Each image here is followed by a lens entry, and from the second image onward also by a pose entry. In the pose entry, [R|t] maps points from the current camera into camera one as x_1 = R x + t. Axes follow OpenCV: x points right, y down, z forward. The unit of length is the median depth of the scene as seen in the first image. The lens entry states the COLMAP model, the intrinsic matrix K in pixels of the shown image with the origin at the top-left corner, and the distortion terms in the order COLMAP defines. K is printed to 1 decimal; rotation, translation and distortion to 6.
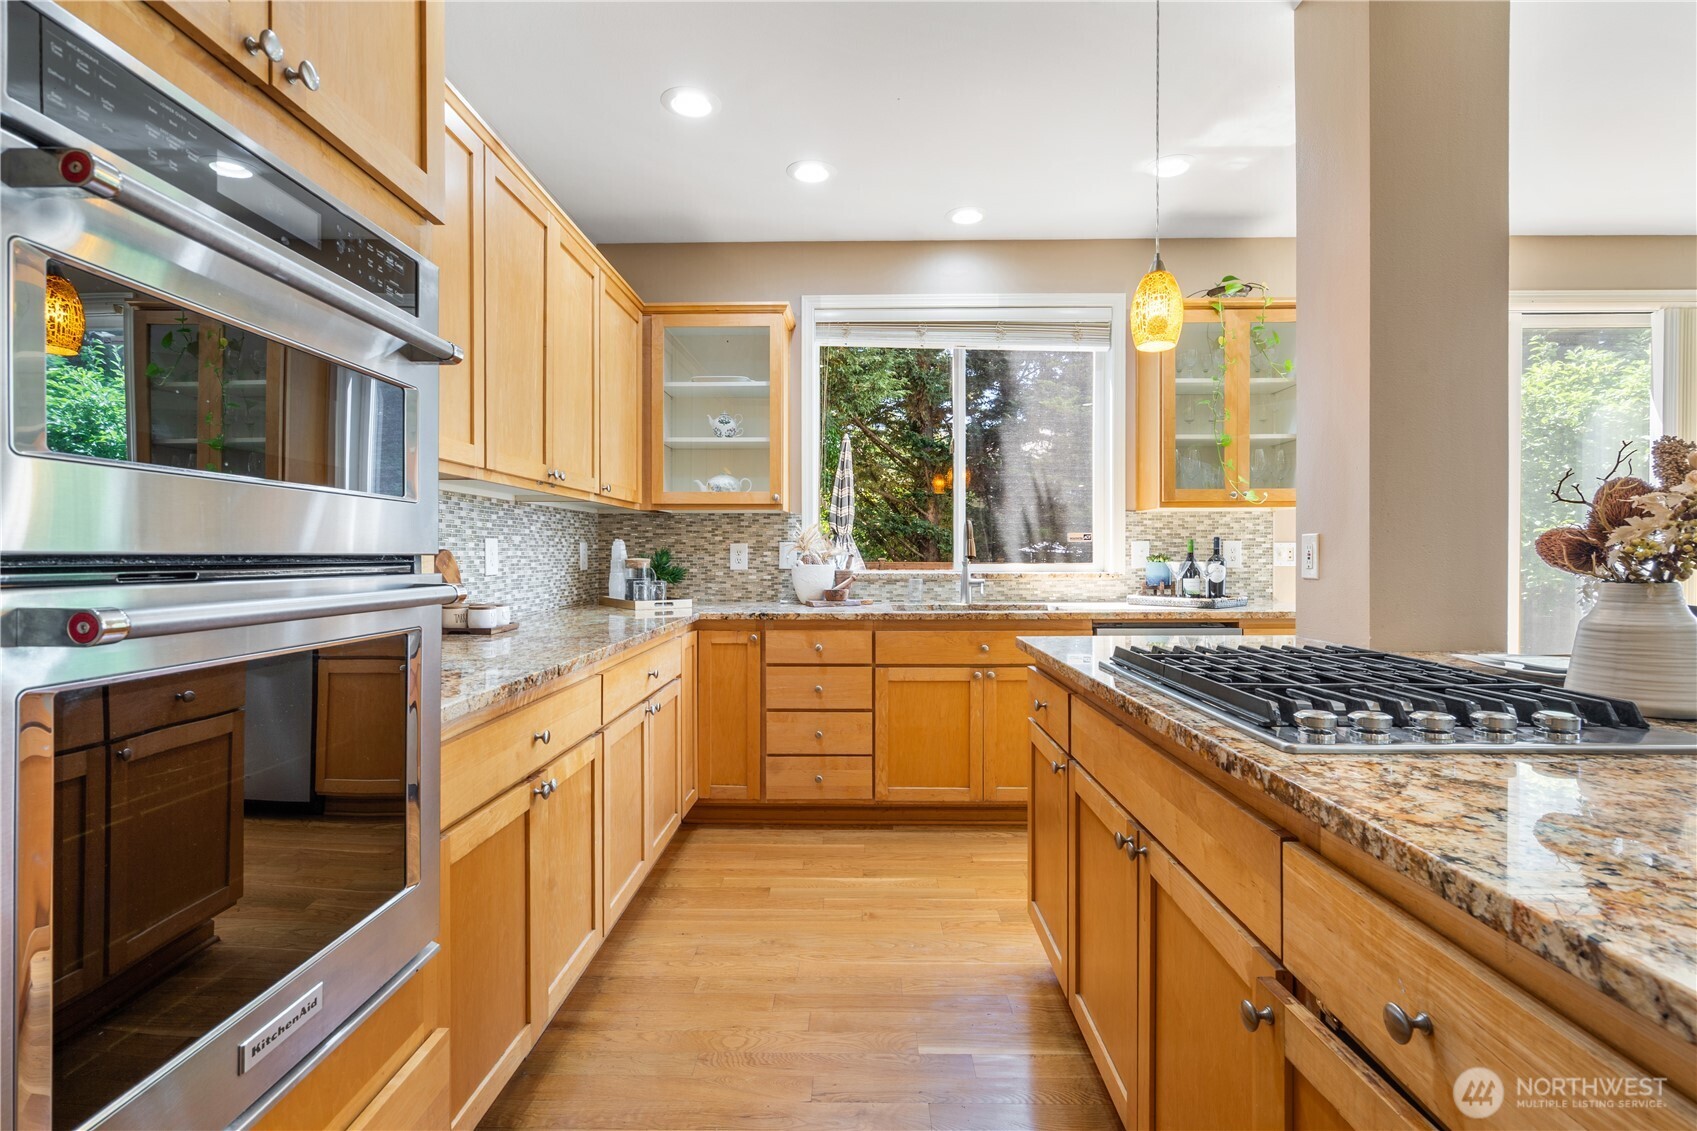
lens RADIAL K [[778.7, 0, 854.2], [0, 778.7, 566.4], [0, 0, 1]] dist [-0.004830, 0.002797]
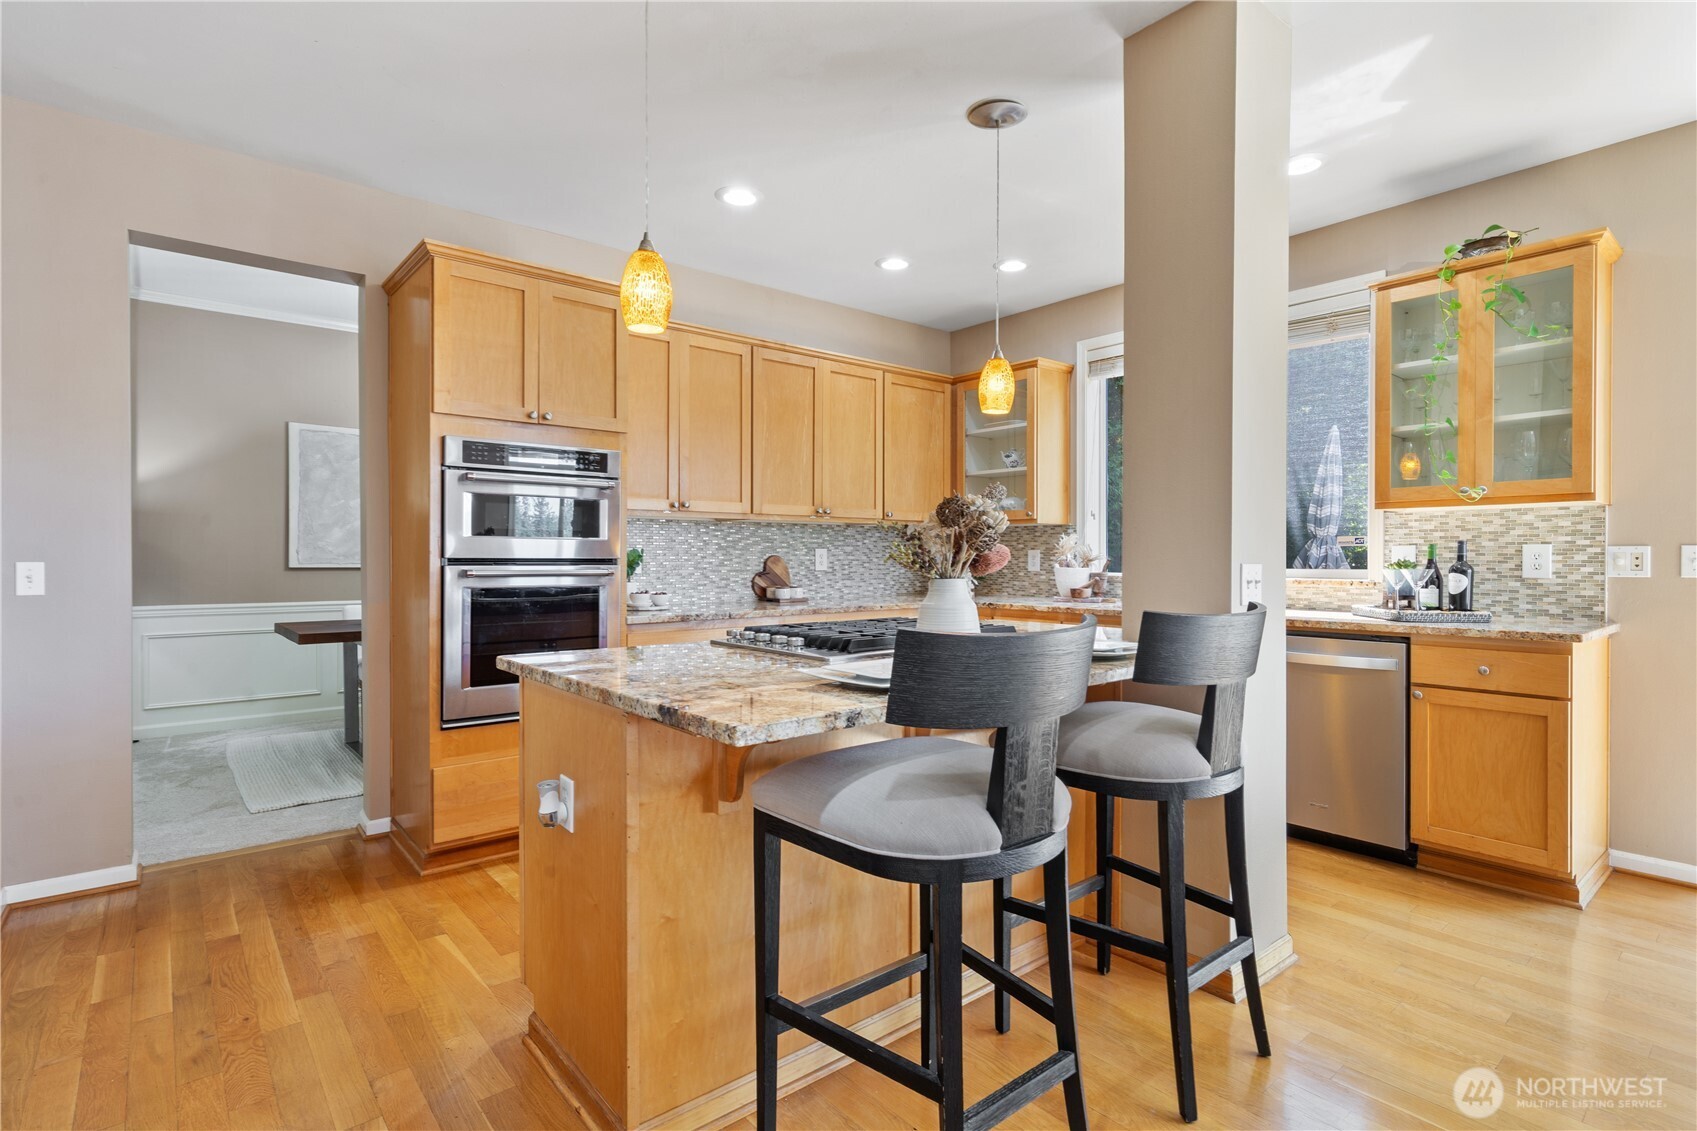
lens RADIAL K [[827.3, 0, 856.4], [0, 827.3, 569.7], [0, 0, 1]] dist [-0.000027, -0.000630]
pose [[0.663913, 0.013310, -0.747692, 0.720752], [-0.013956, 0.999888, 0.005407, -0.001613], [0.747680, 0.006845, 0.664024, -0.095712]]
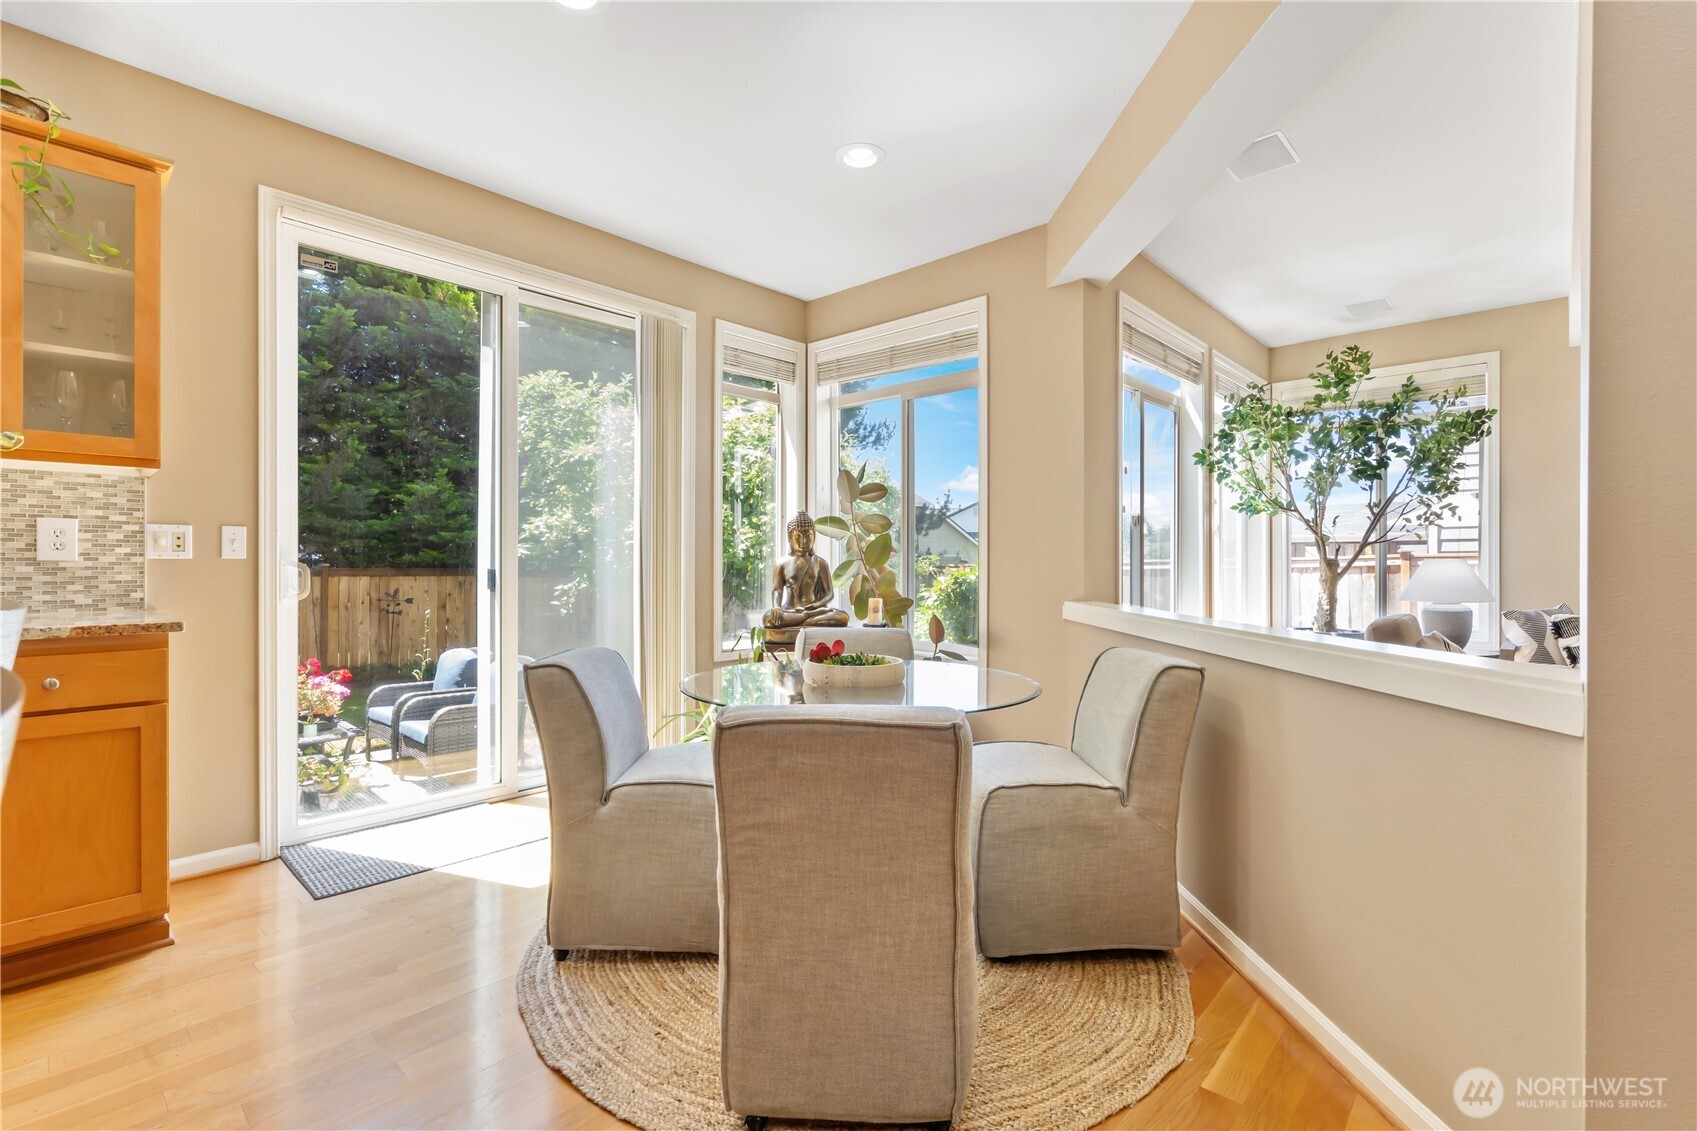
lens RADIAL K [[778.7, 0, 835.9], [0, 778.7, 565.0], [0, 0, 1]] dist [-0.004830, 0.002797]
pose [[0.674244, 0.002669, 0.738504, 0.488741], [0.008281, 0.999903, -0.011174, 0.019384], [-0.738462, 0.013650, 0.674157, 0.117385]]
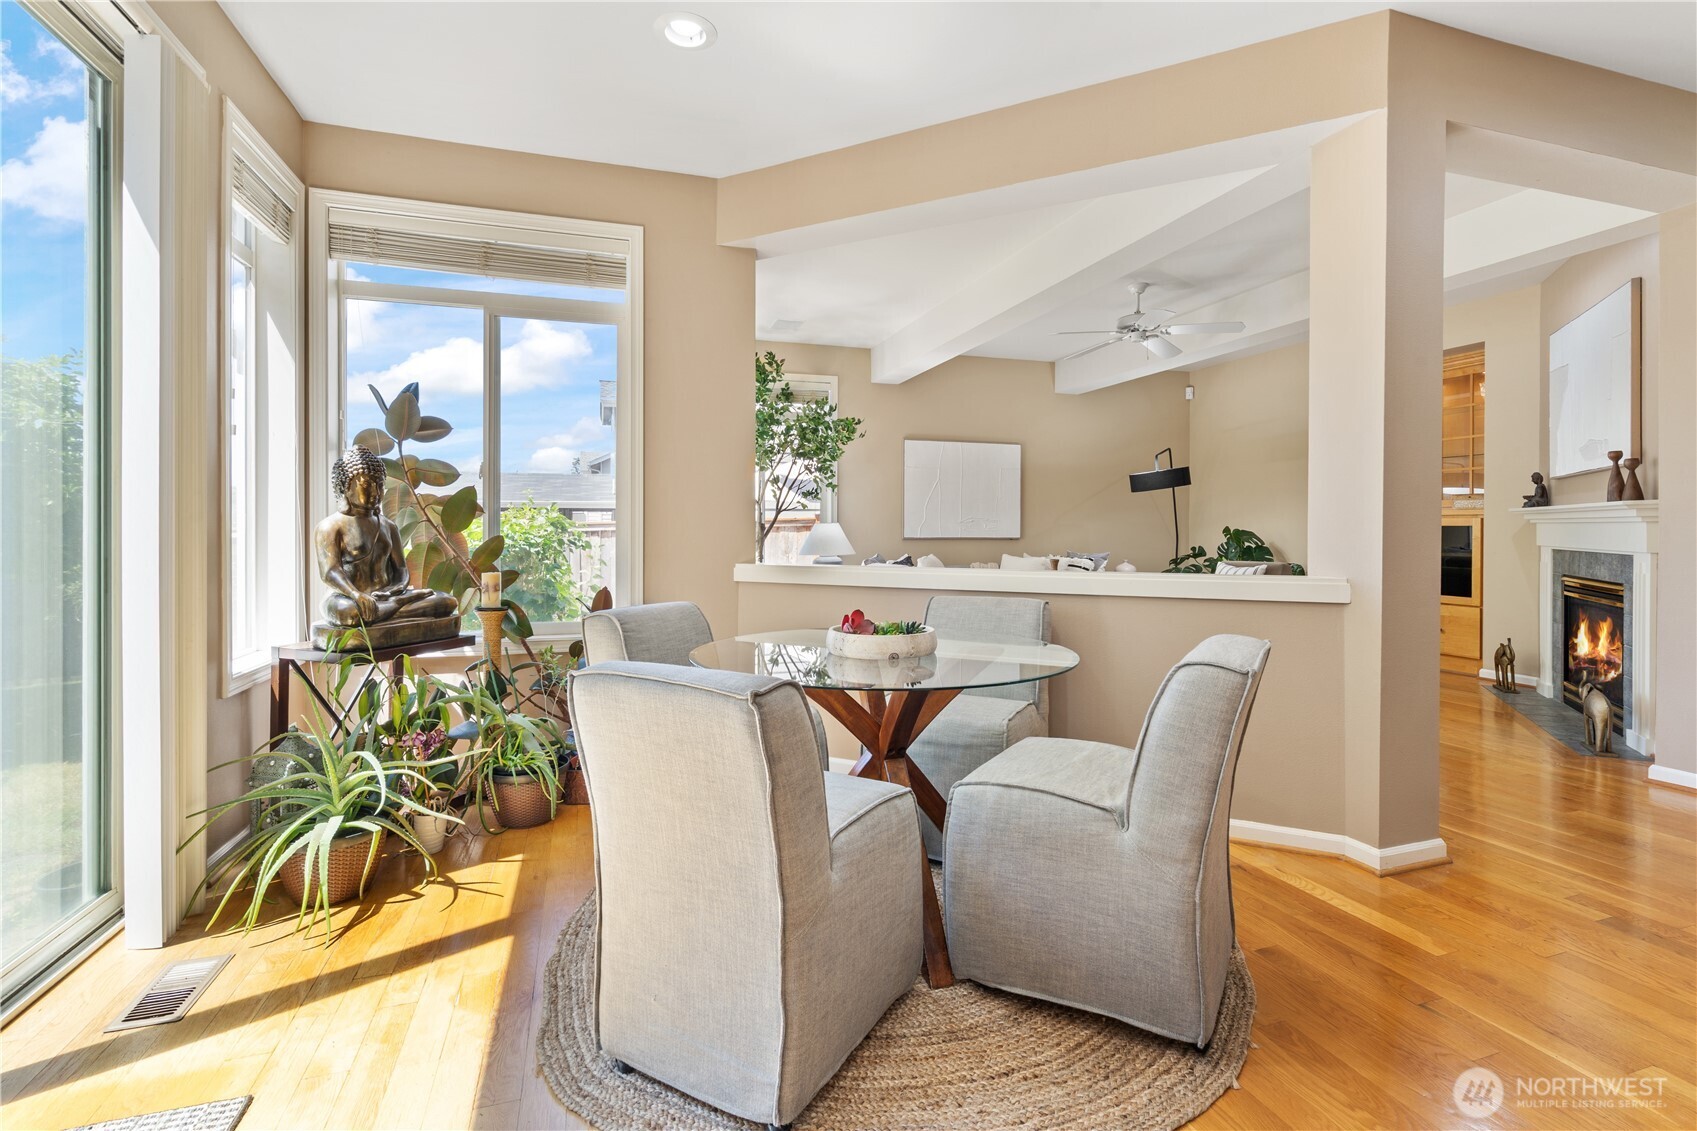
lens RADIAL K [[778.7, 0, 849.7], [0, 778.7, 536.6], [0, 0, 1]] dist [-0.004830, 0.002797]
pose [[-0.321017, -0.008183, 0.947038, 0.425275], [0.015466, 0.999784, 0.013882, 0.009513], [-0.946947, 0.019103, -0.320821, 0.789452]]
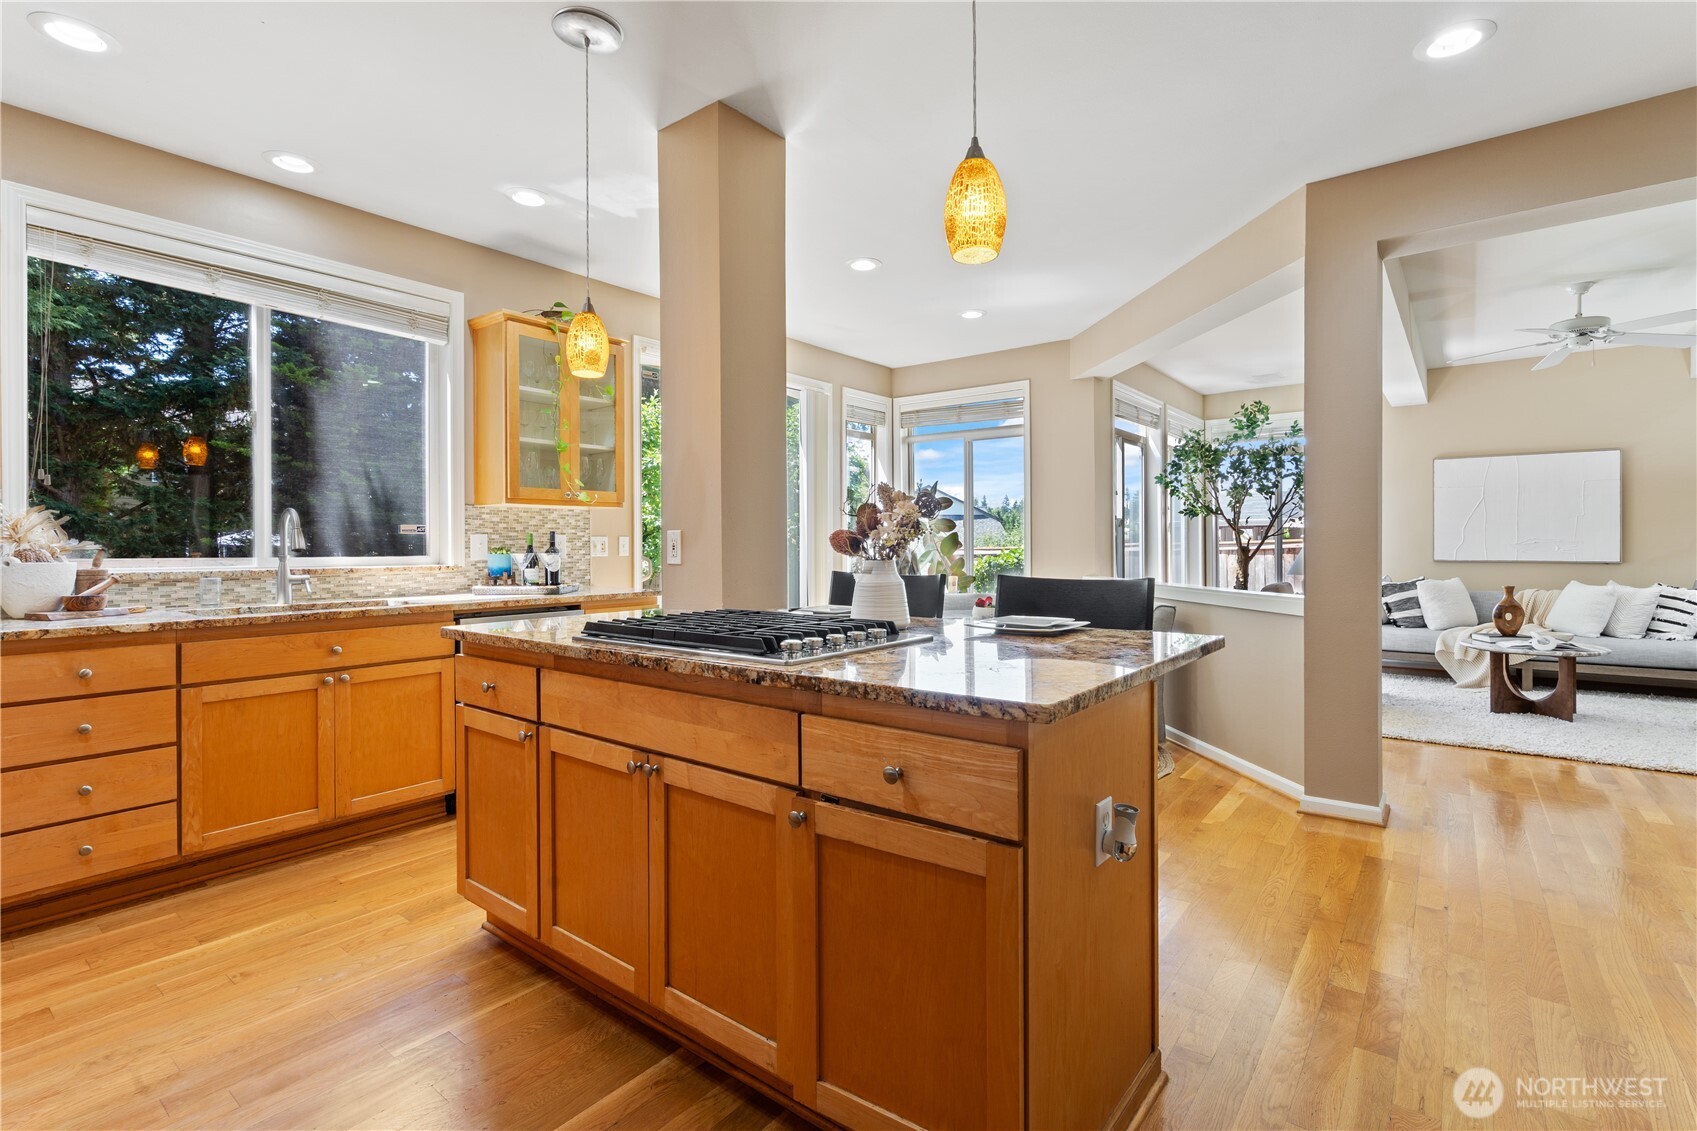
lens RADIAL K [[778.7, 0, 844.0], [0, 778.7, 552.8], [0, 0, 1]] dist [-0.004830, 0.002797]
pose [[0.613155, -0.009358, 0.789908, -0.170974], [0.015953, 0.999873, -0.000538, 0.001085], [-0.789802, 0.012931, 0.613226, -0.027089]]
